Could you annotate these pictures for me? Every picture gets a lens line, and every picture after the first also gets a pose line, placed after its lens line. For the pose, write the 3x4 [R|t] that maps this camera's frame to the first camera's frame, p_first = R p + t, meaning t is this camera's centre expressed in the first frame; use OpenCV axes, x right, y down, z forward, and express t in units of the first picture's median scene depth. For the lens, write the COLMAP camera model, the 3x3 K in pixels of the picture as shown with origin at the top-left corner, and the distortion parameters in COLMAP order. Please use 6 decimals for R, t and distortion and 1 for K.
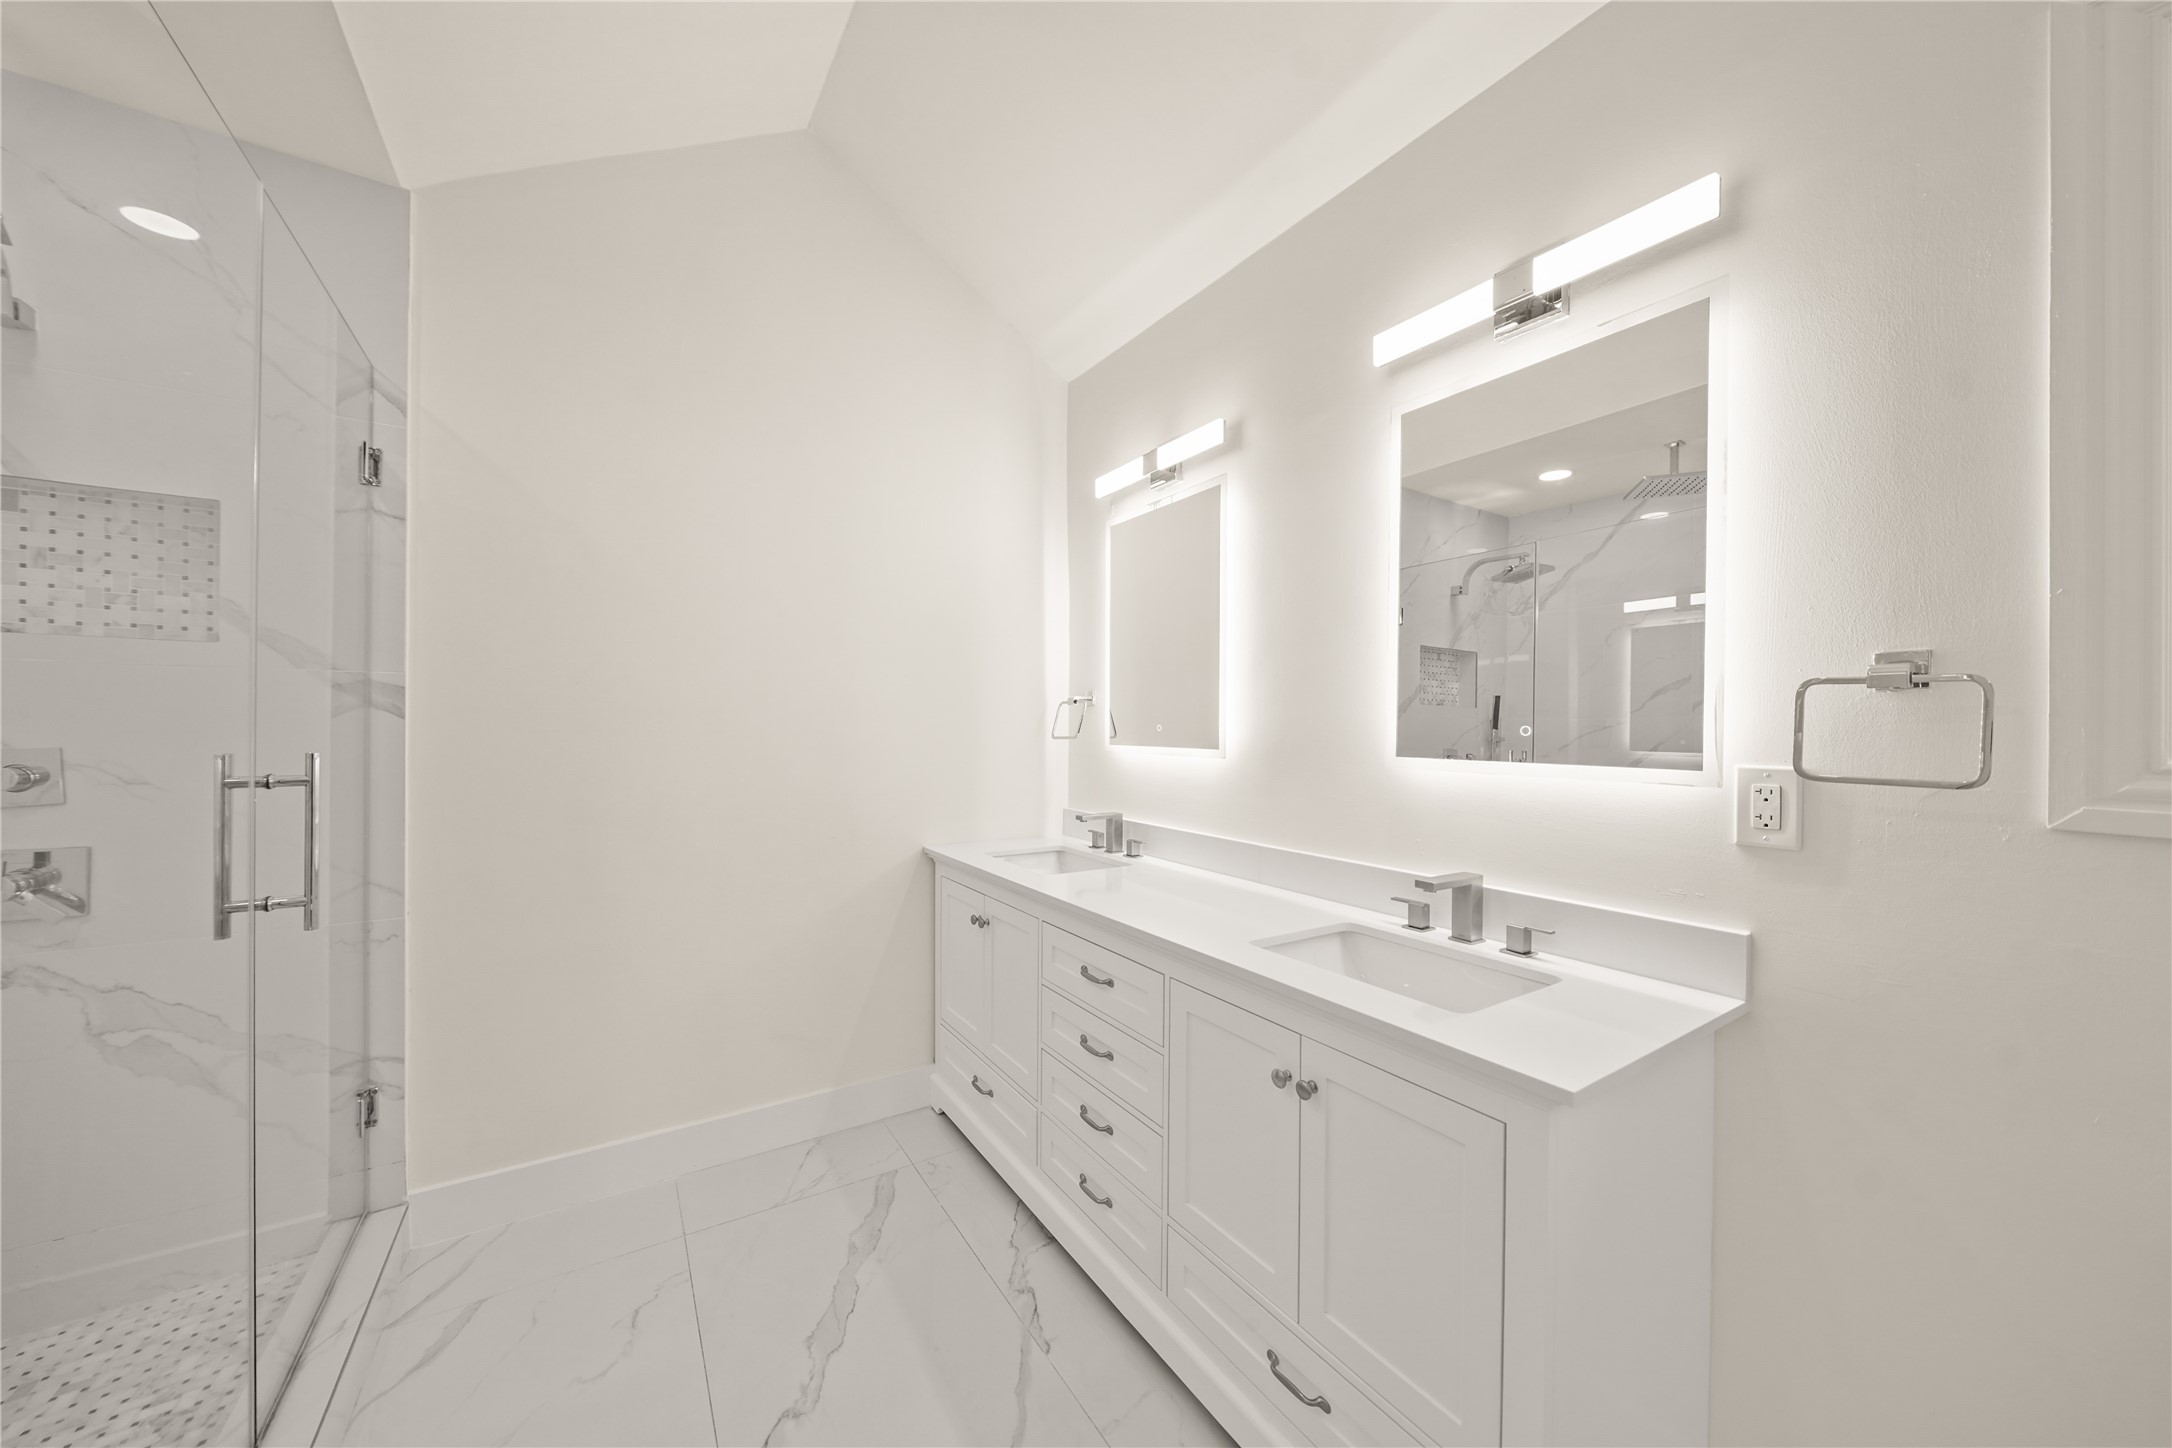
lens RADIAL K [[760.1, 0, 1090.6], [0, 760.1, 723.4], [0, 0, 1]] dist [0.000020, 0.000033]
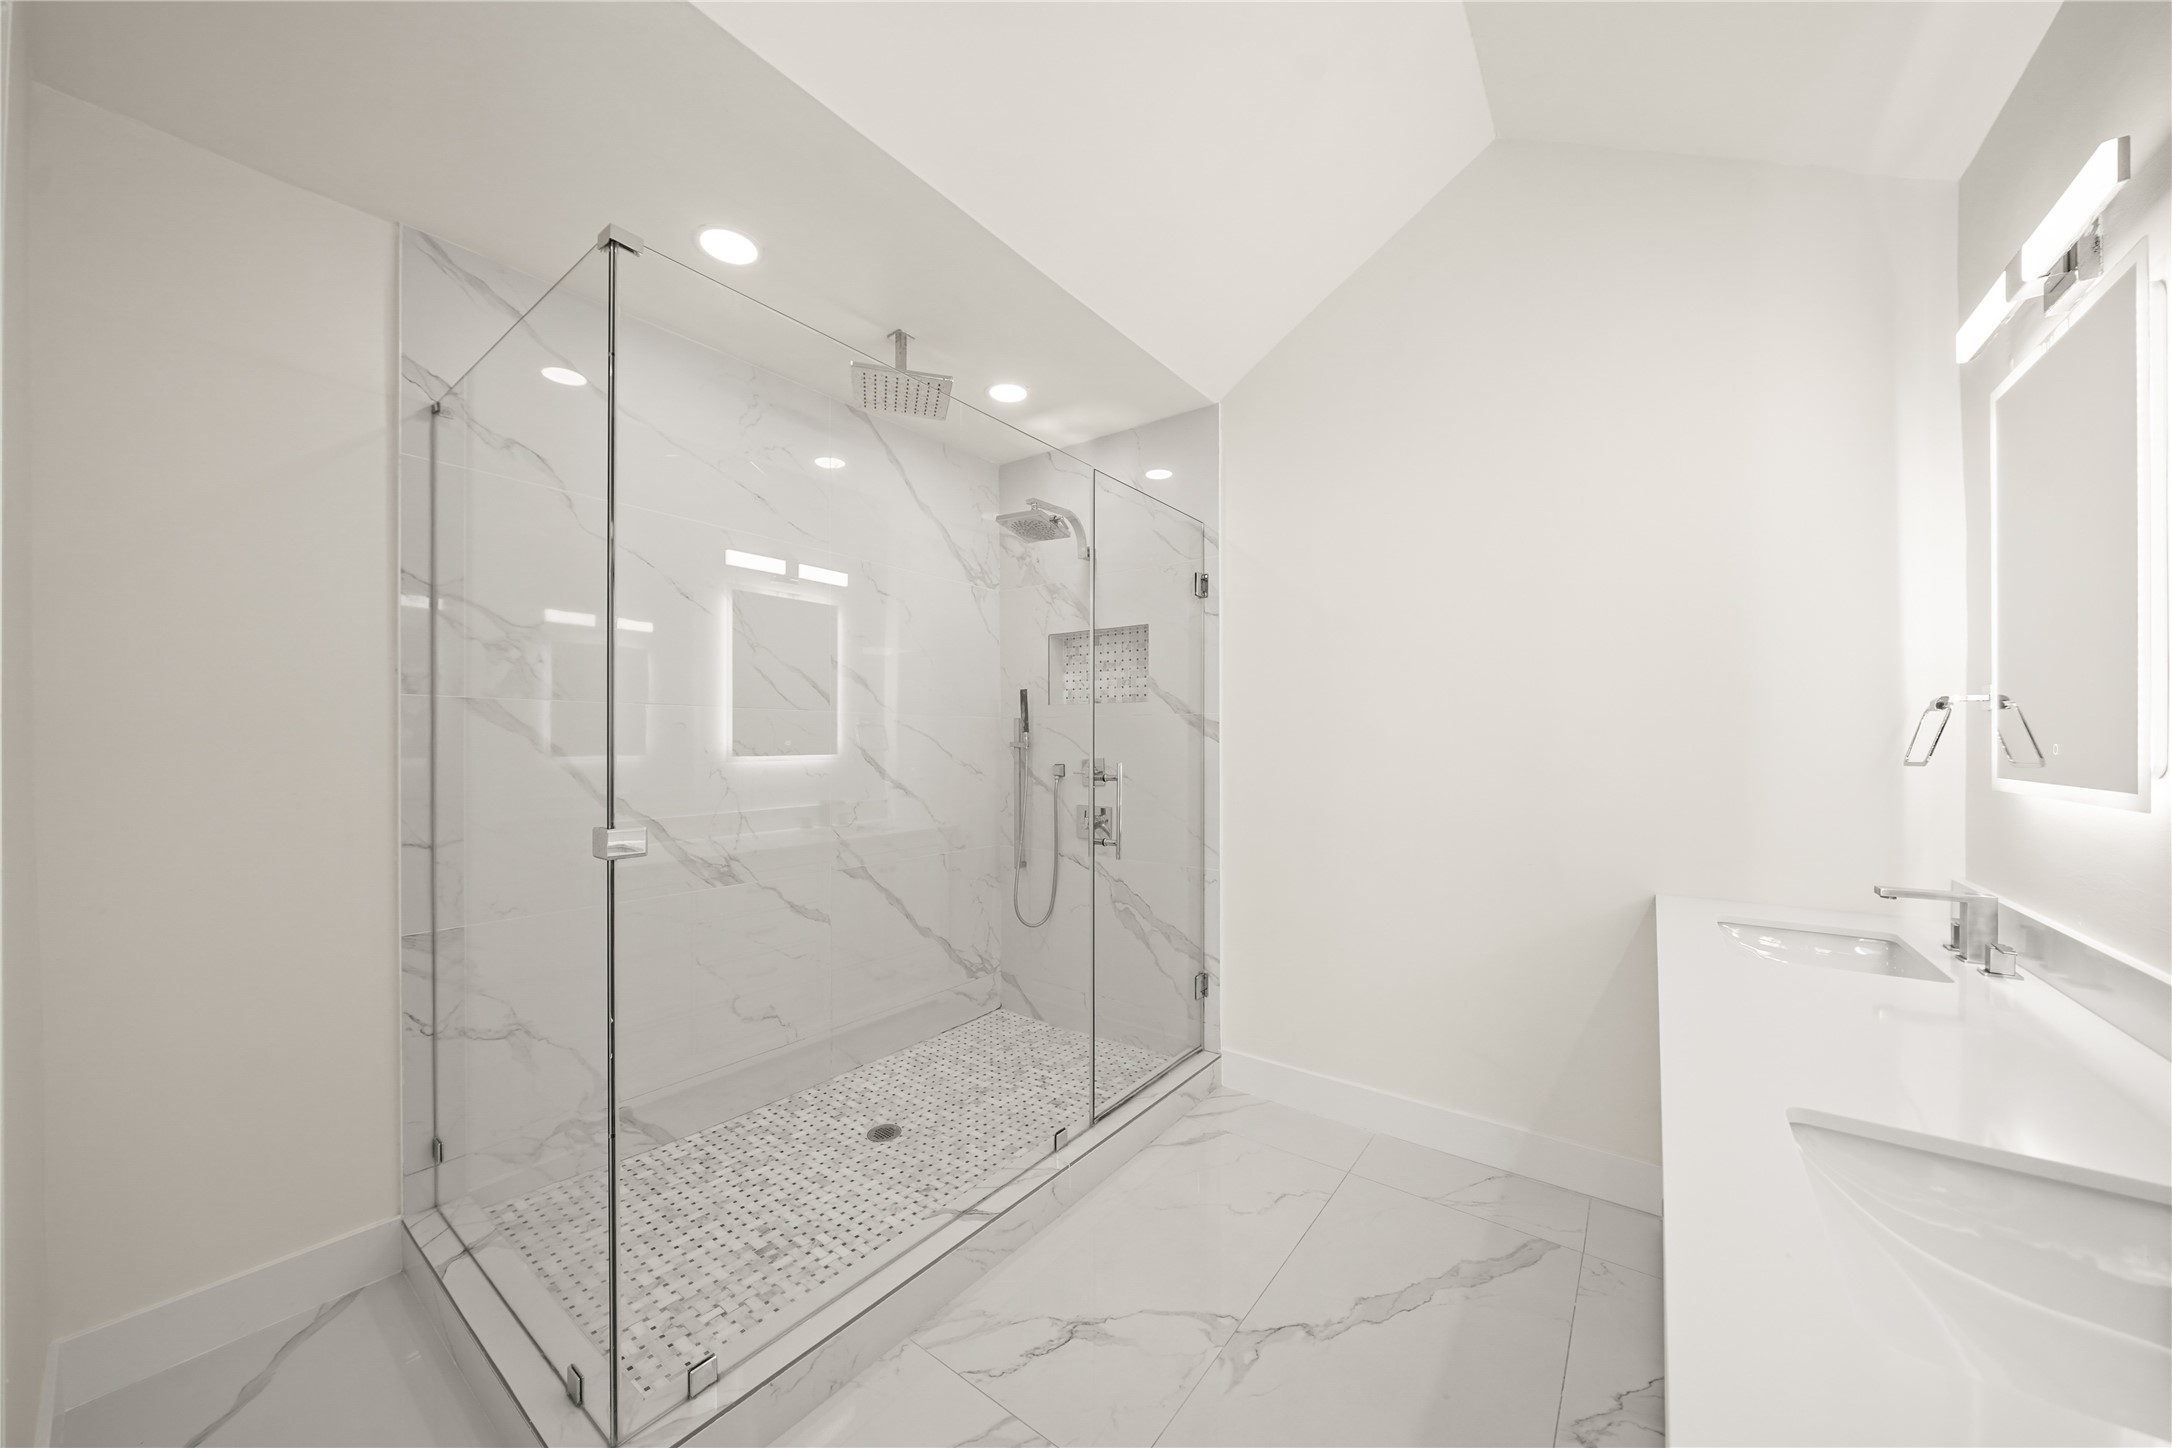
lens RADIAL K [[760.1, 0, 1092.5], [0, 760.1, 740.0], [0, 0, 1]] dist [0.000020, 0.000033]
pose [[0.347376, -0.008893, -0.937684, 0.491060], [0.007449, 0.999950, -0.006724, -0.002883], [0.937696, -0.004649, 0.347424, 0.224829]]
